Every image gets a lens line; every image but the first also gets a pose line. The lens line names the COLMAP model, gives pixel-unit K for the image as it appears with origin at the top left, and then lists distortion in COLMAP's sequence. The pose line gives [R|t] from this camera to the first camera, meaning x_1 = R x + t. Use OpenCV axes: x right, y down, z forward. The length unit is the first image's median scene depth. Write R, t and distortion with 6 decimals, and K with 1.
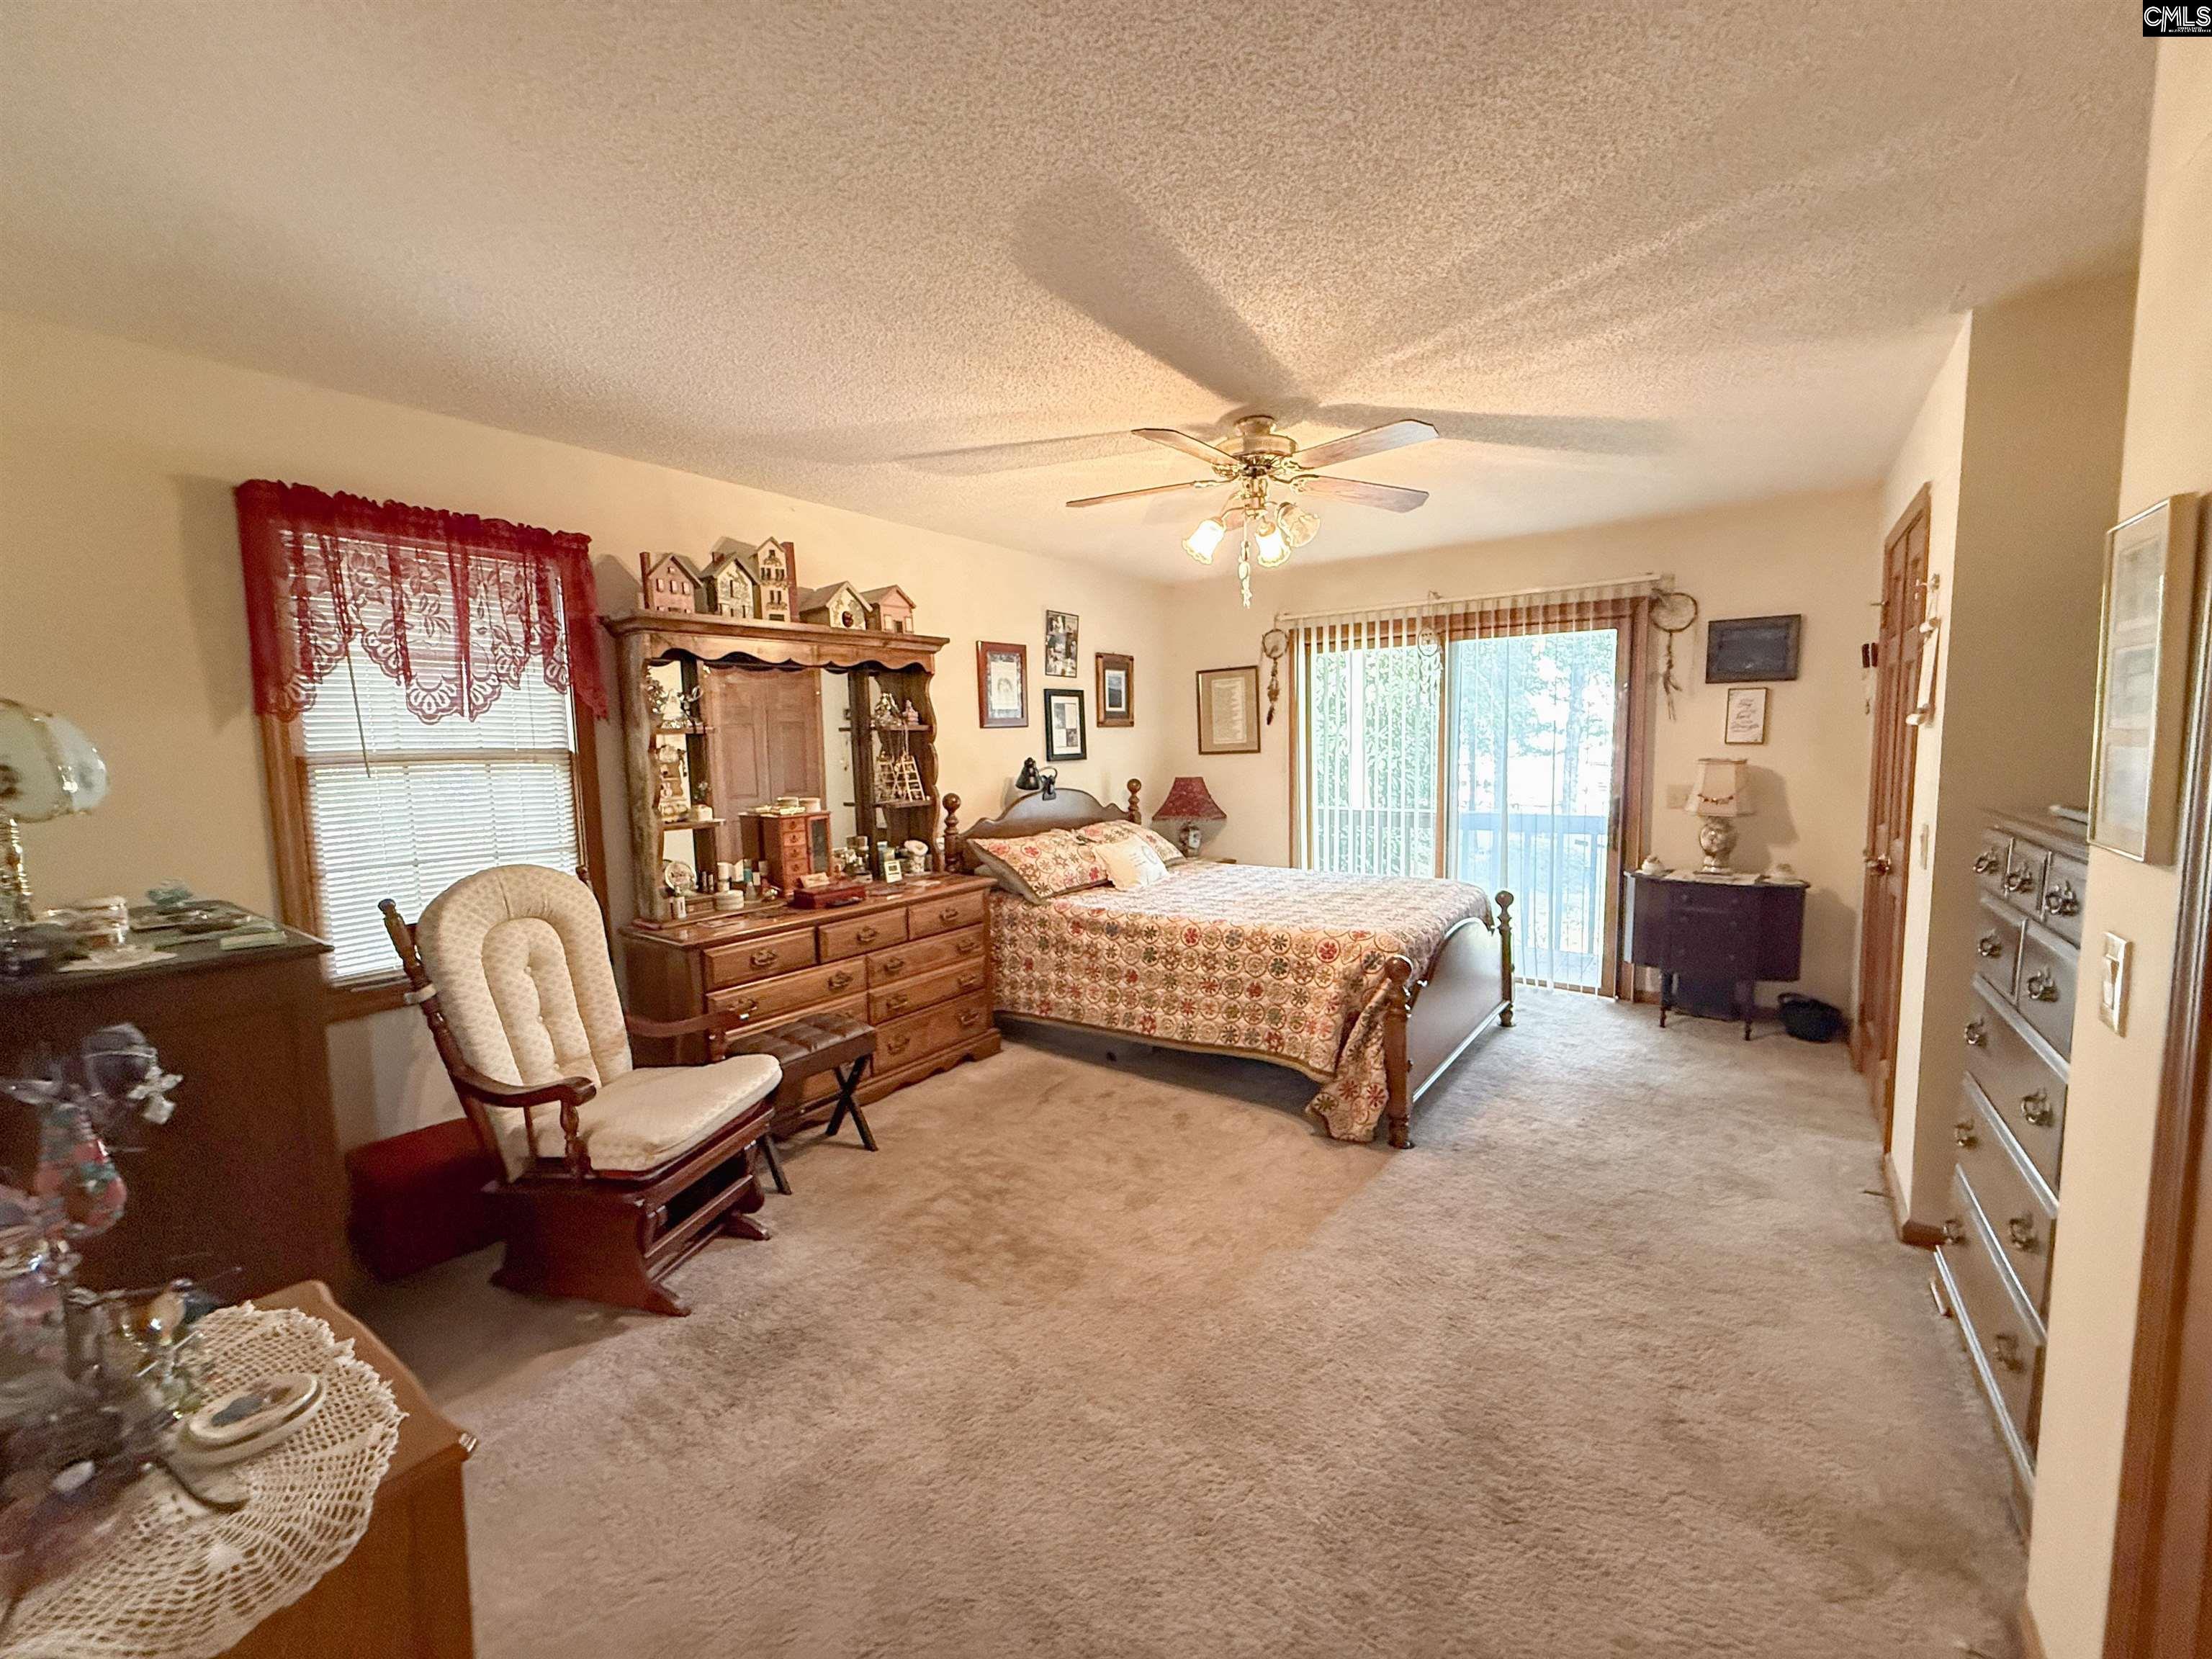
lens RADIAL K [[879.4, 0, 1096.3], [0, 879.4, 830.8], [0, 0, 1]] dist [0.001858, 0.000308]
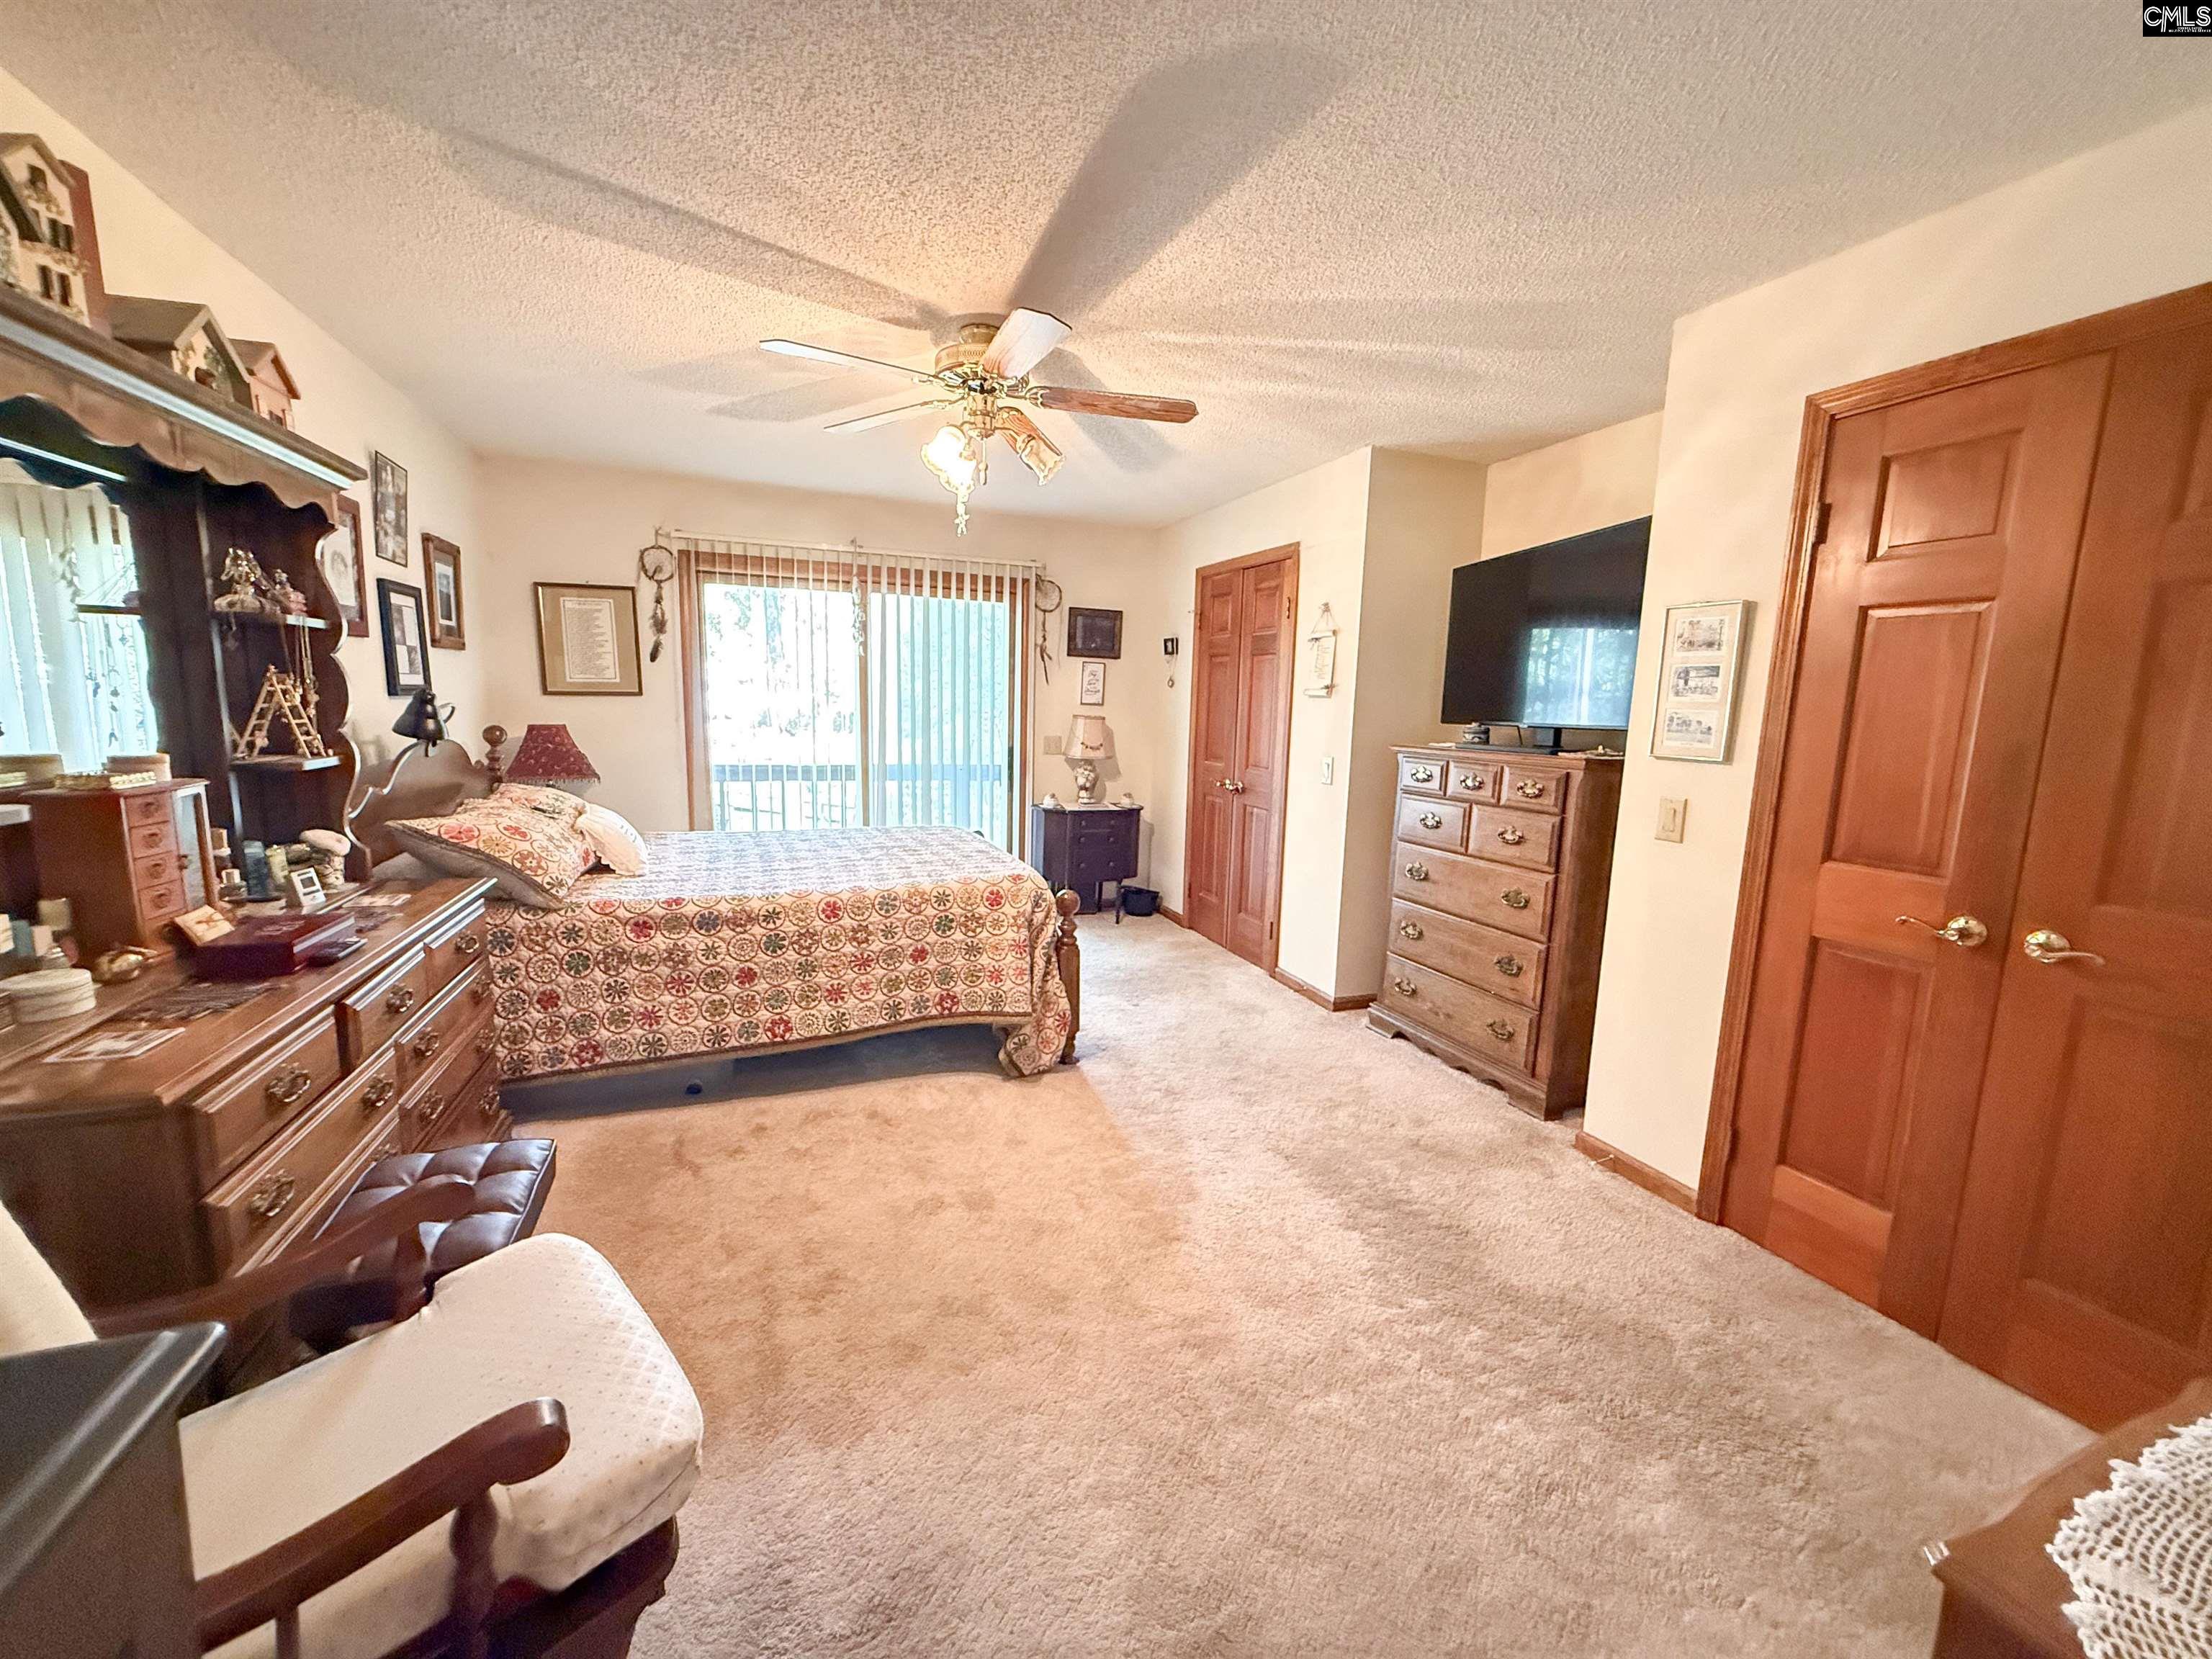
lens RADIAL K [[879.4, 0, 1107.3], [0, 879.4, 828.8], [0, 0, 1]] dist [0.001858, 0.000308]
pose [[0.539944, -0.084473, 0.837451, -0.429391], [0.045624, 0.996426, 0.071092, -0.006406], [-0.840464, -0.000178, 0.541868, 0.301686]]
